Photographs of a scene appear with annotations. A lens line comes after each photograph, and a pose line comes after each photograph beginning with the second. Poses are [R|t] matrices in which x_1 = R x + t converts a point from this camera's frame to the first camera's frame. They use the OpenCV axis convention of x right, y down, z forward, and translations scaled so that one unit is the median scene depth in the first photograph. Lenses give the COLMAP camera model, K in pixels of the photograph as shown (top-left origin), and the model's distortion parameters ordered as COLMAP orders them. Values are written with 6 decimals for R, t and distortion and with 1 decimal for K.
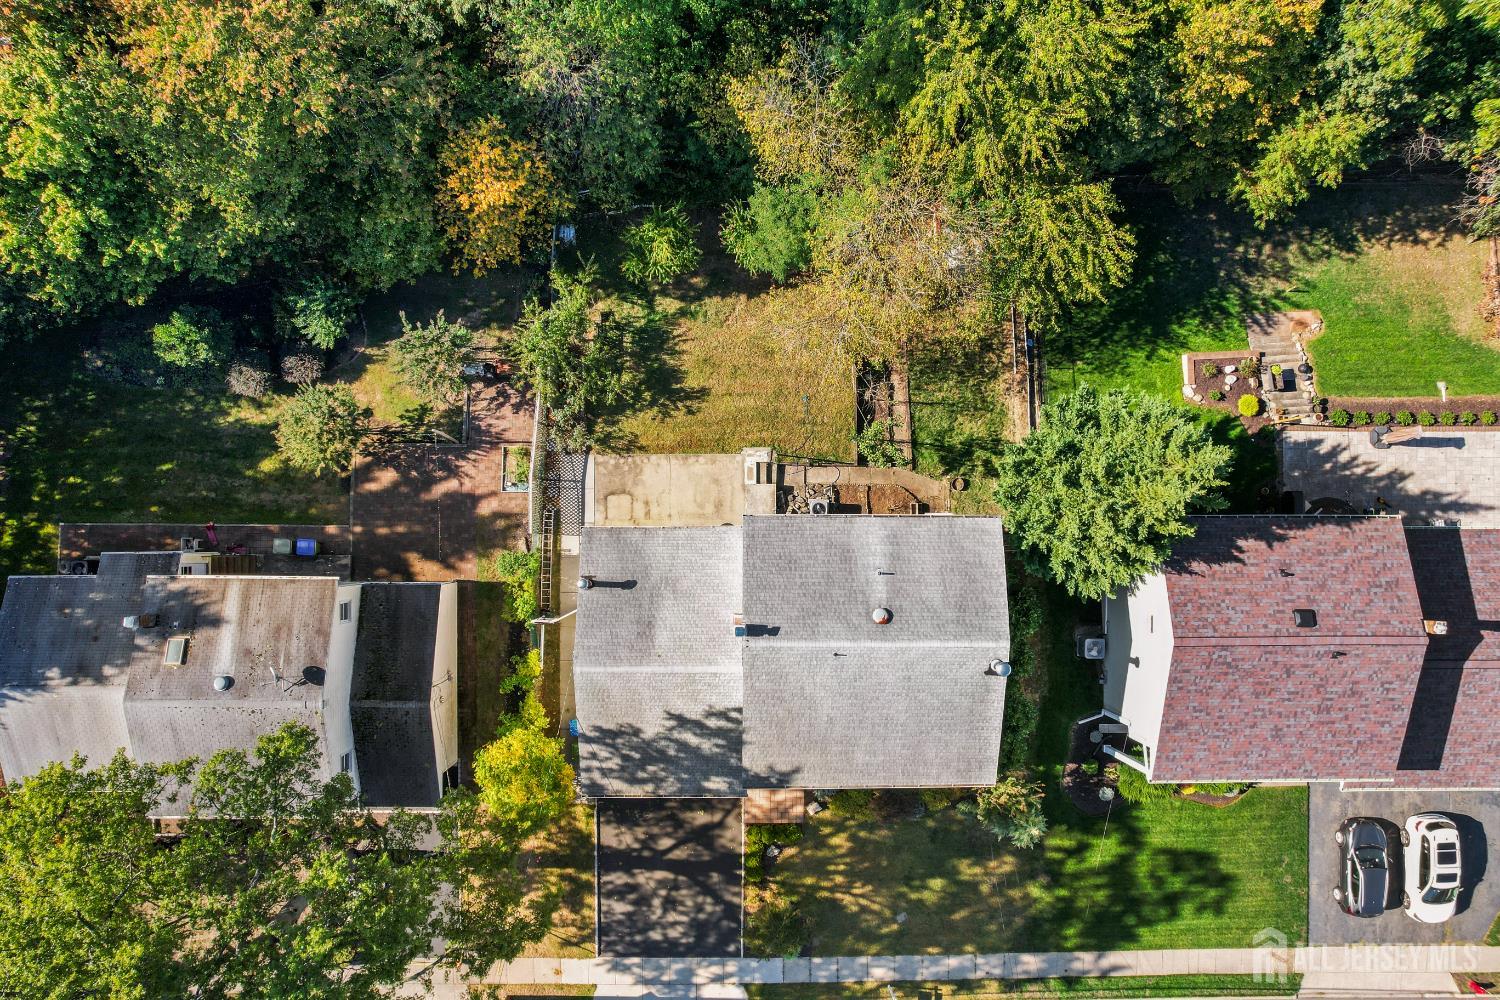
lens RADIAL K [[987.2, 0, 750.0], [0, 987.2, 500.0], [0, 0, 1]] dist [-0.045370, 0.000816]
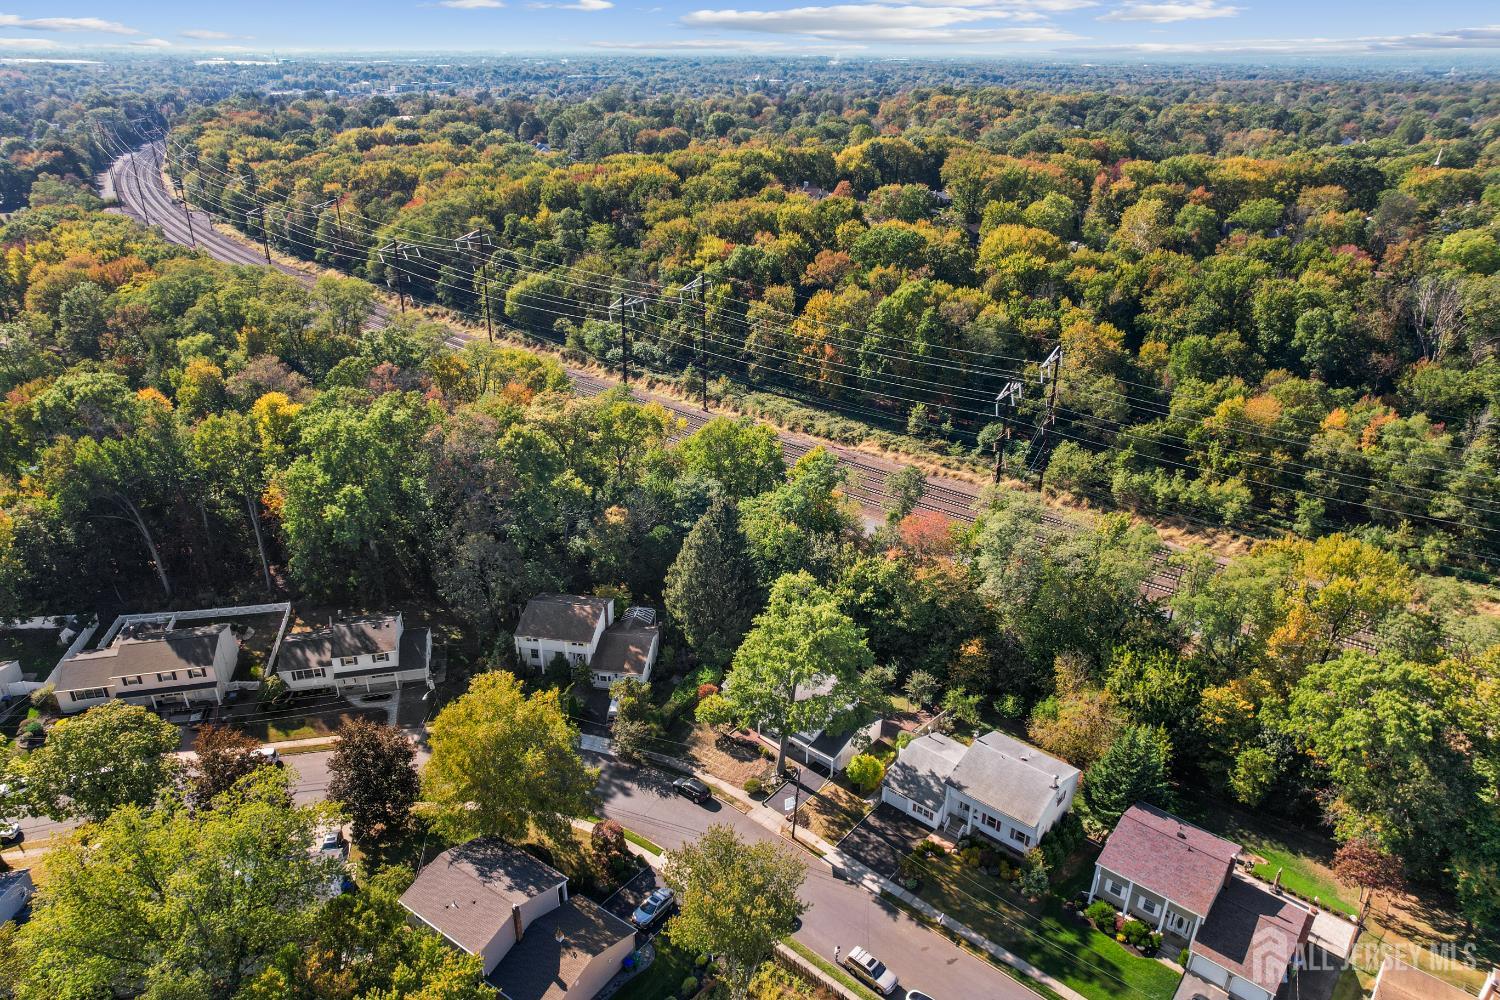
lens RADIAL K [[987.2, 0, 750.0], [0, 987.2, 500.0], [0, 0, 1]] dist [-0.045370, 0.000816]
pose [[0.761604, 0.270942, -0.588685, 0.804824], [-0.648036, 0.314425, -0.693675, 1.905648], [-0.002848, 0.909795, 0.415048, -0.656634]]
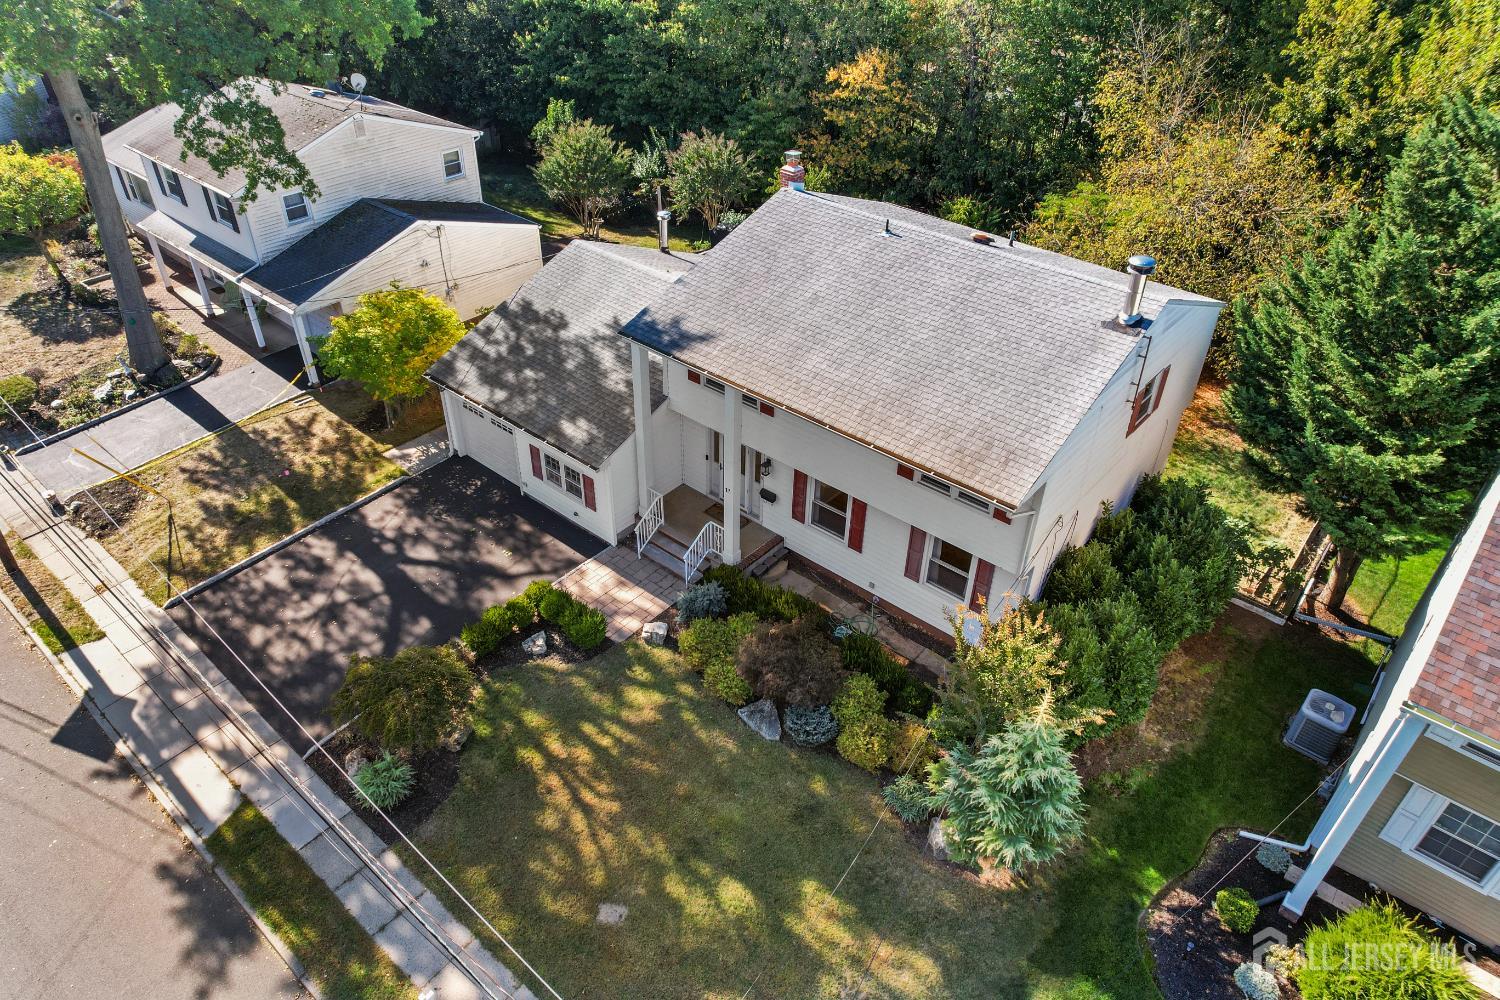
lens RADIAL K [[976.5, 0, 750.0], [0, 976.5, 500.0], [0, 0, 1]] dist [-0.138030, 0.170673]
pose [[0.762629, 0.387463, -0.517947, 0.331996], [-0.646758, 0.444325, -0.619903, 0.557079], [-0.010053, 0.807743, 0.589450, 0.646555]]
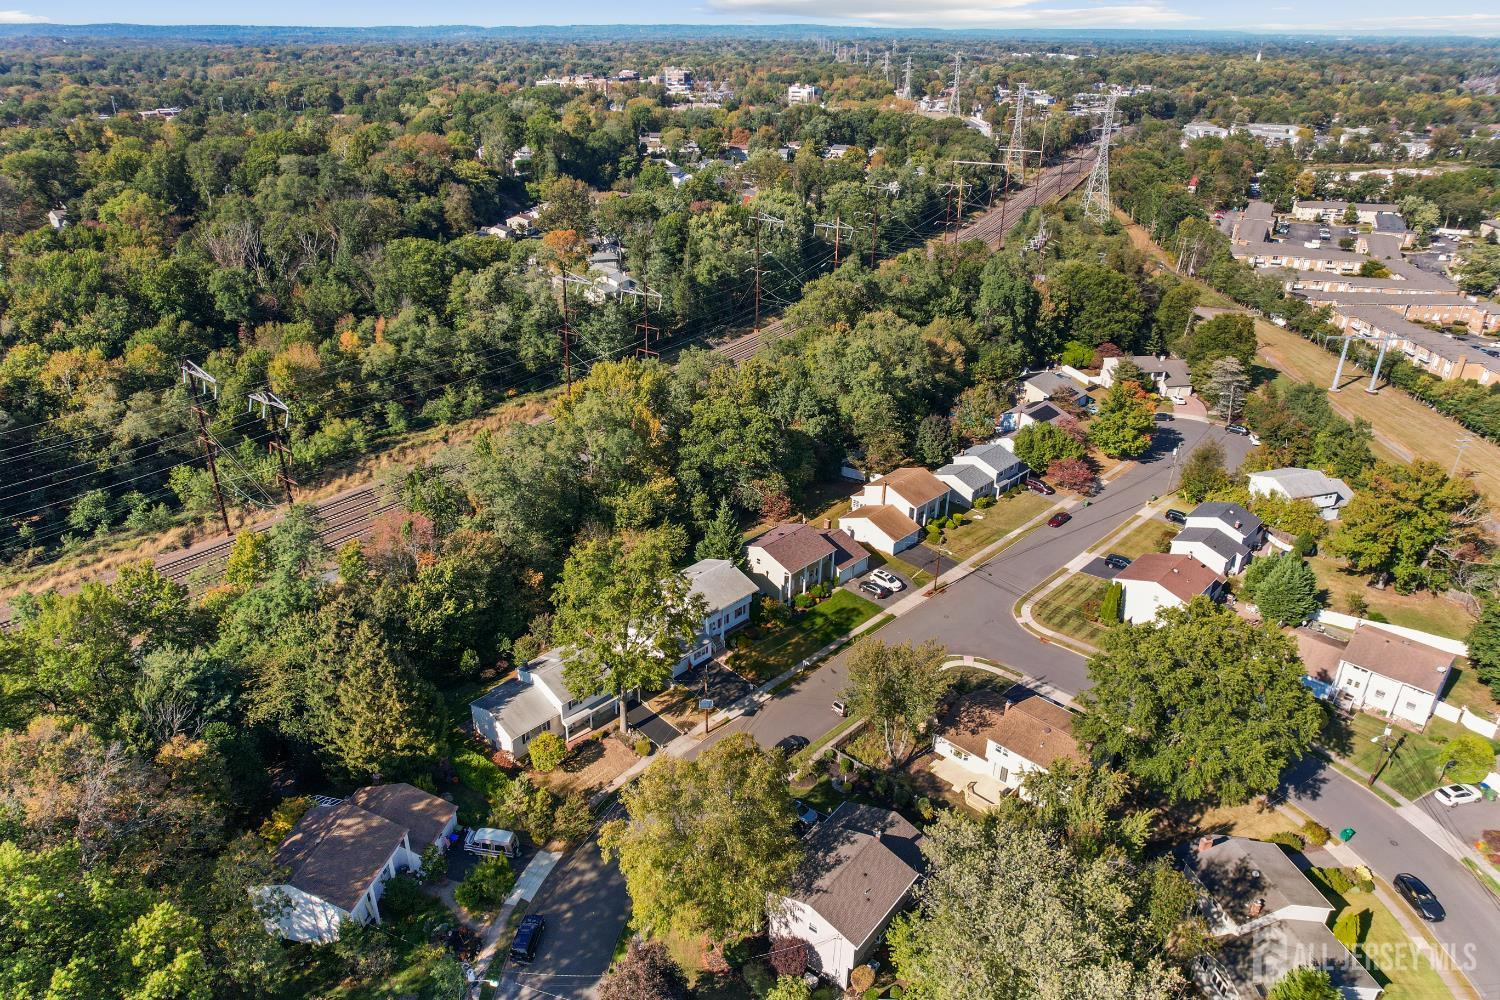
lens RADIAL K [[976.5, 0, 750.0], [0, 976.5, 500.0], [0, 0, 1]] dist [-0.138030, 0.170673]
pose [[0.679645, -0.322610, 0.658791, -1.572442], [0.733407, 0.281686, -0.618682, 1.916210], [0.014021, 0.903646, 0.428051, -0.558753]]
